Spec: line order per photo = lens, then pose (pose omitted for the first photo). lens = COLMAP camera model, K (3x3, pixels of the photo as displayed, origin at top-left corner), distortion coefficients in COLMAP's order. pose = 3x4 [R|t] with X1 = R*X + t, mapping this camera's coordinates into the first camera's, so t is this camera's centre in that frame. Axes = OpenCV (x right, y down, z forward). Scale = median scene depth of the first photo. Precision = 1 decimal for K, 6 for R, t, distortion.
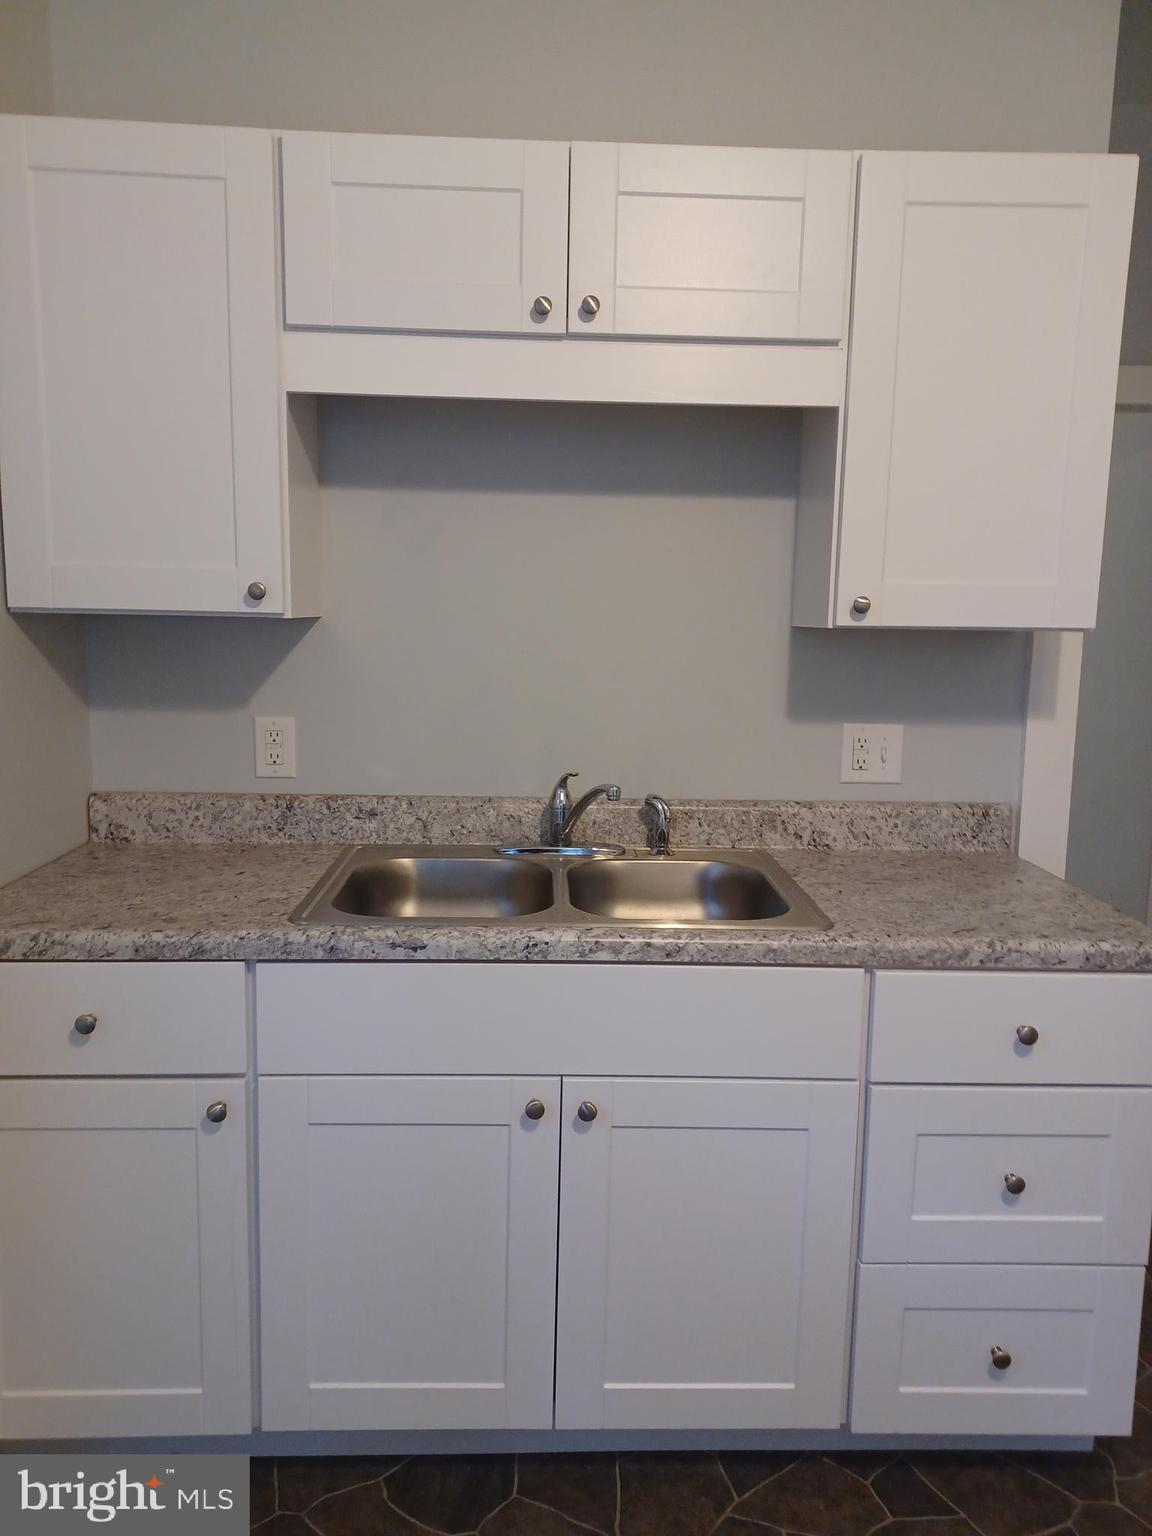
lens RADIAL K [[1114.4, 0, 575.0], [0, 1114.4, 765.7], [0, 0, 1]] dist [0.076924, -0.063517]
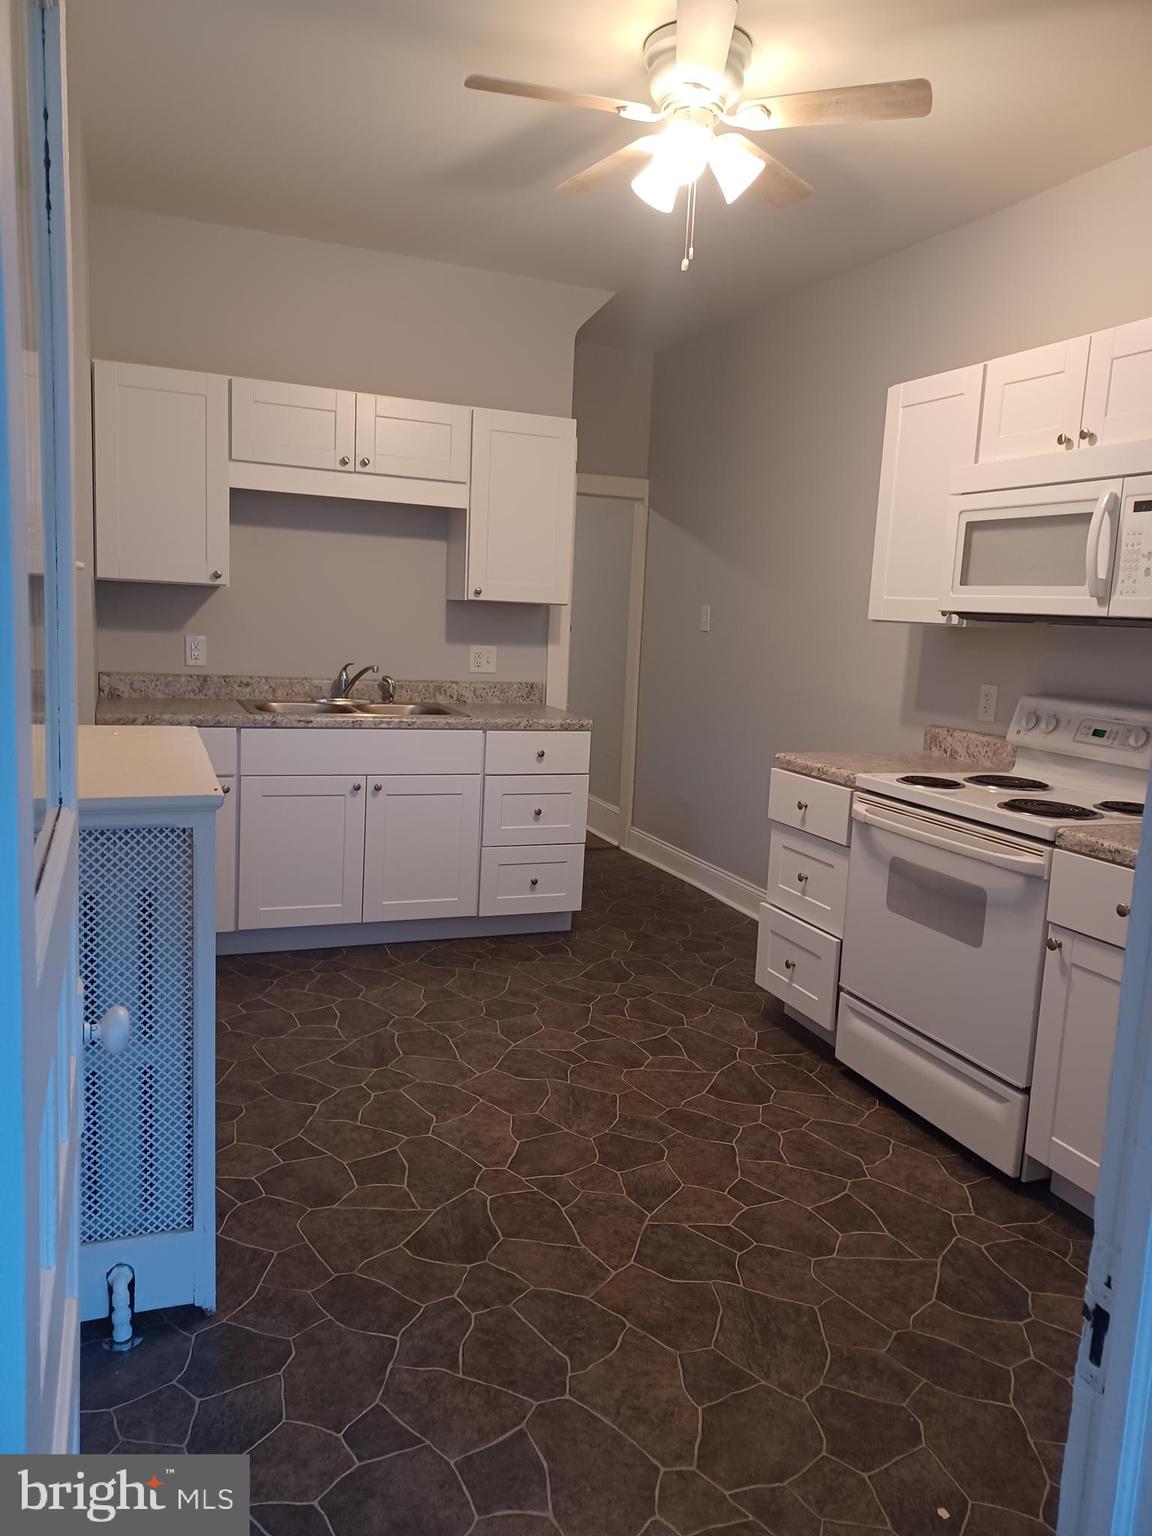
lens RADIAL K [[1114.4, 0, 580.6], [0, 1114.4, 774.2], [0, 0, 1]] dist [0.076924, -0.063517]
pose [[0.939142, -0.023231, 0.342744, -0.343547], [0.015898, 0.999581, 0.024191, 0.182263], [-0.343162, -0.017270, 0.939117, -1.243109]]
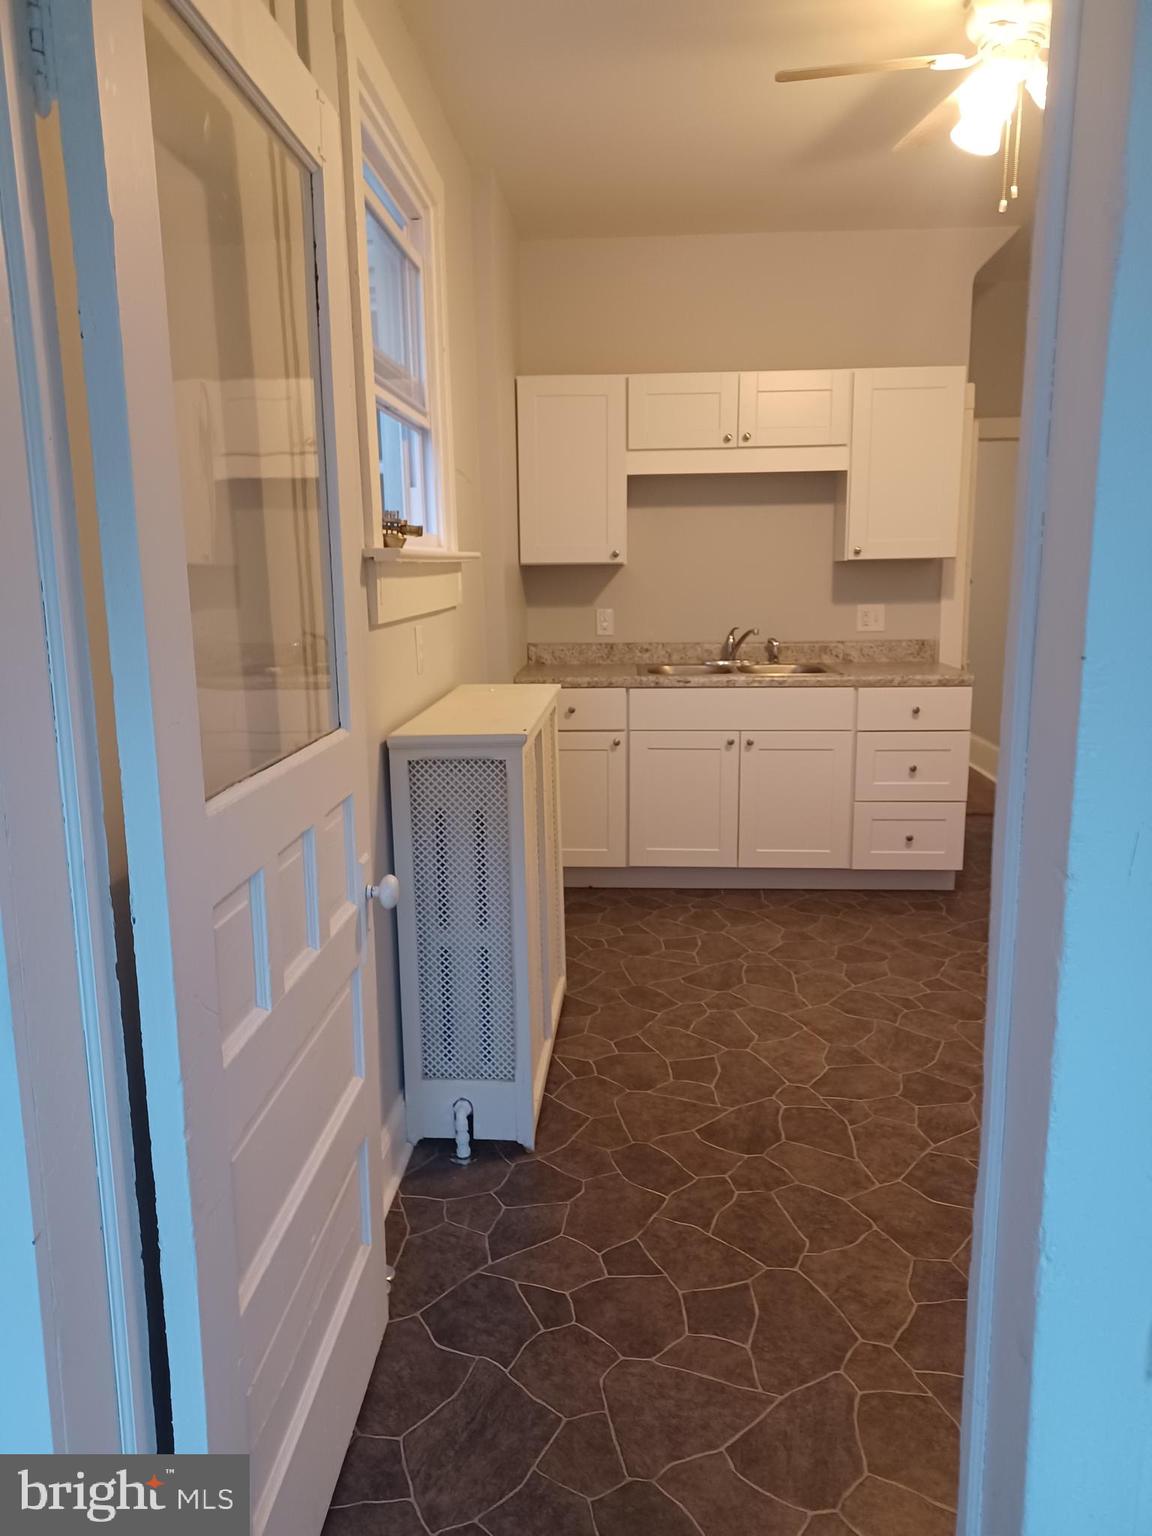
lens RADIAL K [[1114.4, 0, 575.5], [0, 1114.4, 774.2], [0, 0, 1]] dist [0.076924, -0.063517]
pose [[0.996283, -0.014518, -0.084903, -0.148473], [0.018275, 0.998880, 0.043639, 0.210996], [0.084175, -0.045028, 0.995433, -1.413670]]
